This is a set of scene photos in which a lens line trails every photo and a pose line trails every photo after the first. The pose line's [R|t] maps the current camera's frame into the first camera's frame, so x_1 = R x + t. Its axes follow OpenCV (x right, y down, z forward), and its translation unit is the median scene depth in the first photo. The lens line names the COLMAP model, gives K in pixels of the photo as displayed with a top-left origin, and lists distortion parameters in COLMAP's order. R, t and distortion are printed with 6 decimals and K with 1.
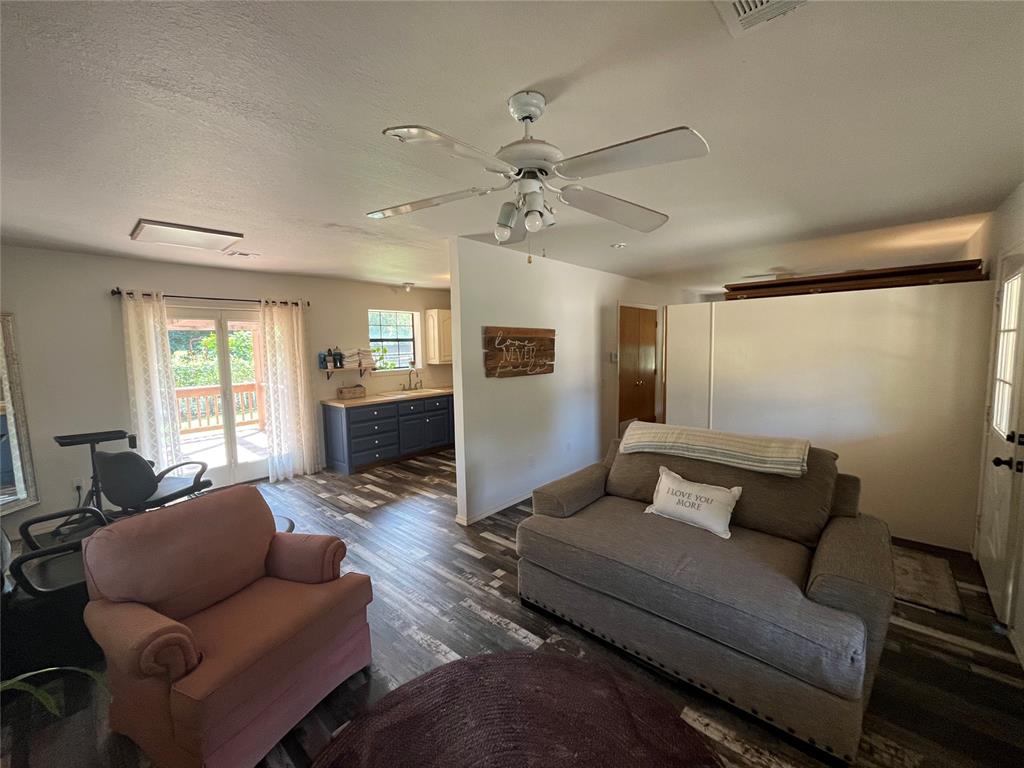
lens RADIAL K [[412.9, 0, 512.0], [0, 412.9, 384.0], [0, 0, 1]] dist [-0.000325, 0.000001]
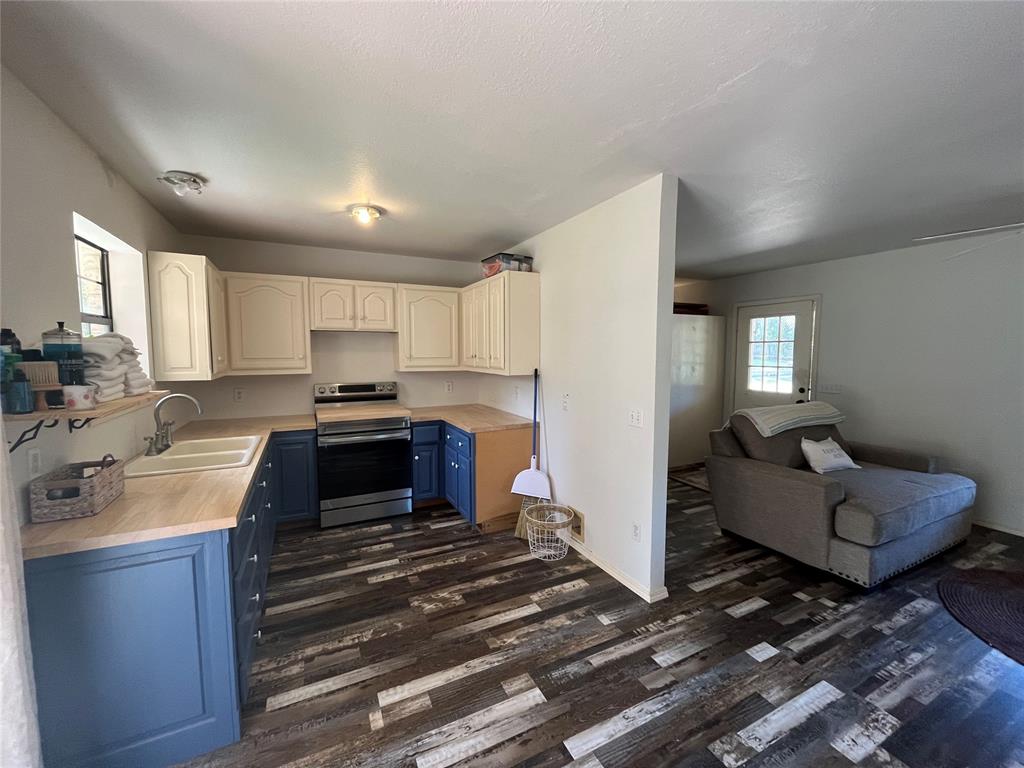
lens RADIAL K [[412.9, 0, 512.0], [0, 412.9, 384.0], [0, 0, 1]] dist [-0.000325, 0.000001]
pose [[0.375944, -0.055161, 0.924999, -0.664668], [0.078859, 0.996510, 0.027375, -0.043657], [-0.923281, 0.062653, 0.378982, 0.760164]]
